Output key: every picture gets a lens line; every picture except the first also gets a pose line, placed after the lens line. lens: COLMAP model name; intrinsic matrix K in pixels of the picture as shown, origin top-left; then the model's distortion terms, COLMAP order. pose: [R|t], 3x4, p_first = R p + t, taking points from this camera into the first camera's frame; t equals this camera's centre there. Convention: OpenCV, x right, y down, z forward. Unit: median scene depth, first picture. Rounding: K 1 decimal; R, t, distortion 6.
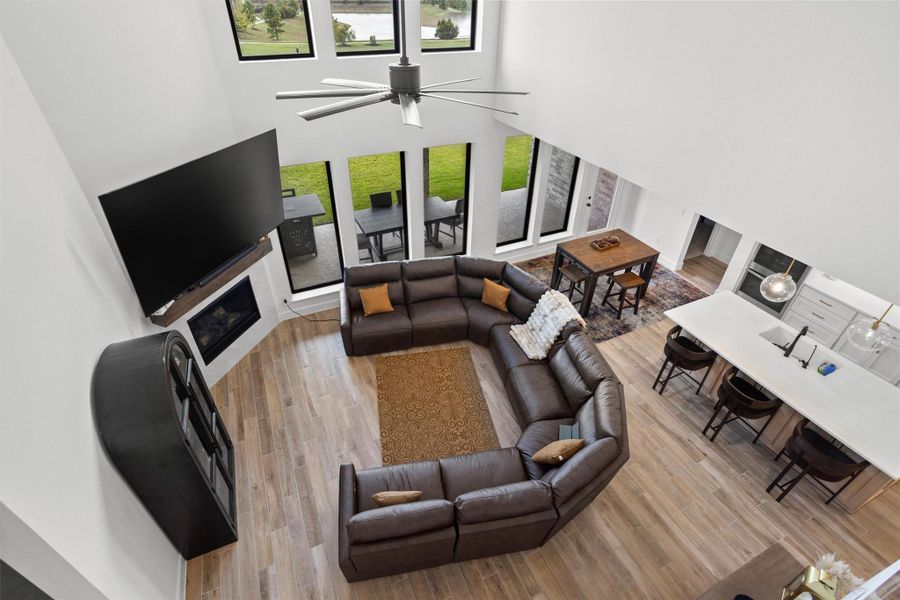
lens RADIAL K [[424.9, 0, 440.7], [0, 424.9, 292.6], [0, 0, 1]] dist [-0.027578, 0.001516]
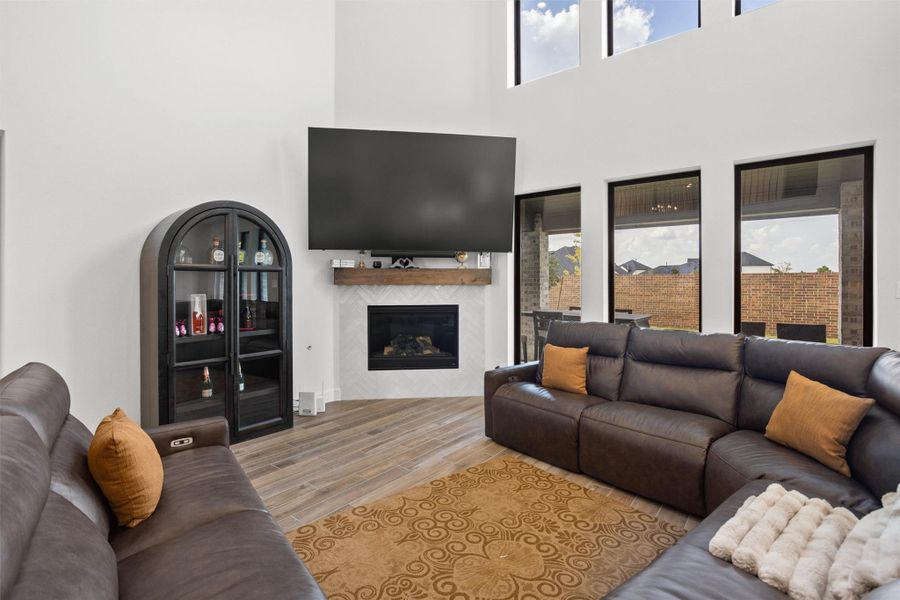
lens RADIAL K [[424.9, 0, 449.6], [0, 424.9, 297.9], [0, 0, 1]] dist [-0.027578, 0.001516]
pose [[0.462749, 0.010759, -0.886424, 0.330181], [-0.517651, 0.815021, -0.260342, 0.189987], [0.719653, 0.579331, 0.382720, 0.667377]]
